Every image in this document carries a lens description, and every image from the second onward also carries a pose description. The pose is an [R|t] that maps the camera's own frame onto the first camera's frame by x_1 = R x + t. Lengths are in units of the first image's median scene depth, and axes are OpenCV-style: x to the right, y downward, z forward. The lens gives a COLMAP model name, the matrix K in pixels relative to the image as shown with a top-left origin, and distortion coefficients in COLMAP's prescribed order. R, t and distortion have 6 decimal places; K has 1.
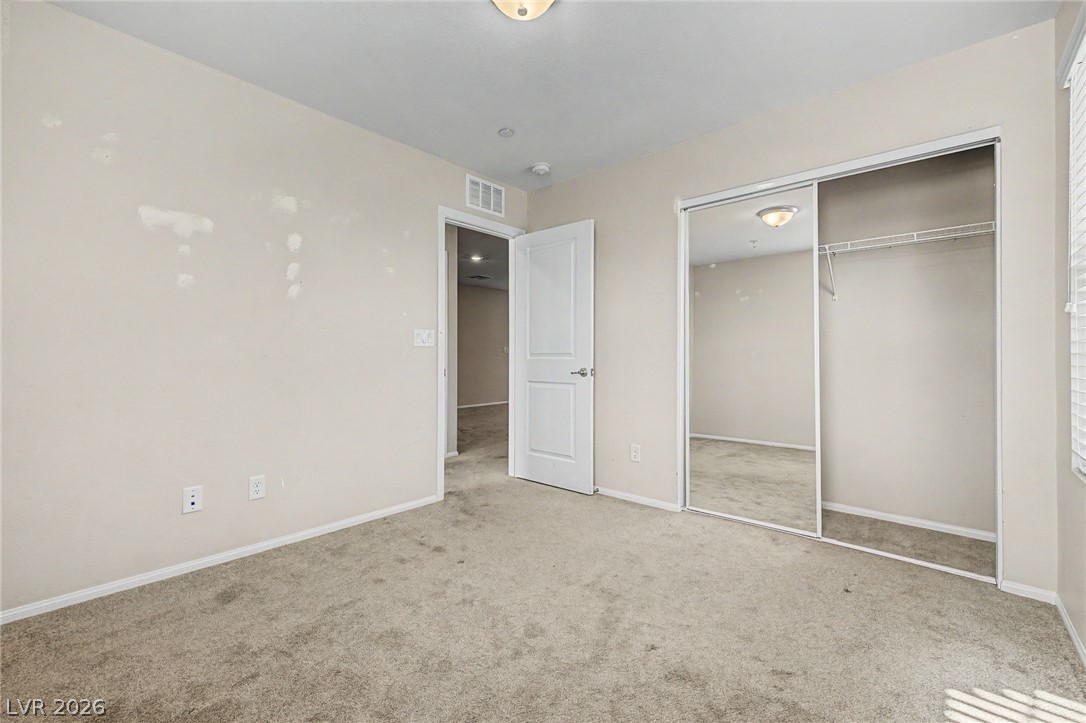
lens RADIAL K [[454.6, 0, 546.2], [0, 454.6, 361.3], [0, 0, 1]] dist [0.008586, -0.000761]
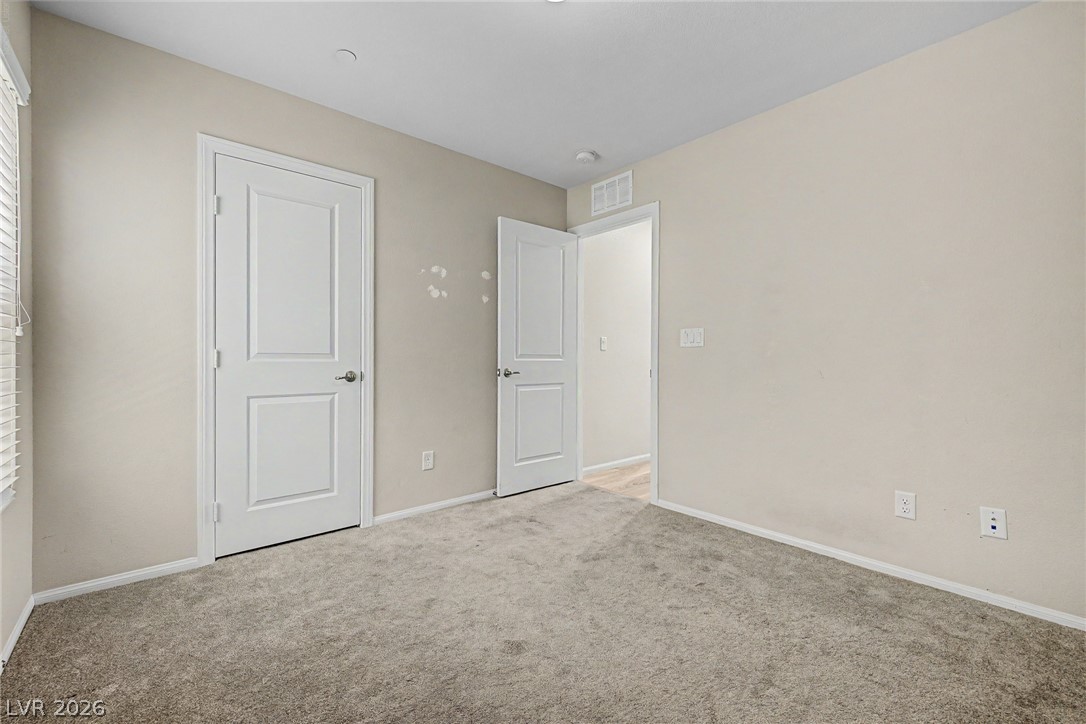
lens RADIAL K [[454.6, 0, 539.2], [0, 454.6, 359.1], [0, 0, 1]] dist [0.008586, -0.000761]
pose [[-0.125011, 0.001861, -0.992154, 0.825801], [-0.014318, 0.999891, 0.003680, -0.009448], [0.992052, 0.014666, -0.124971, 0.941023]]
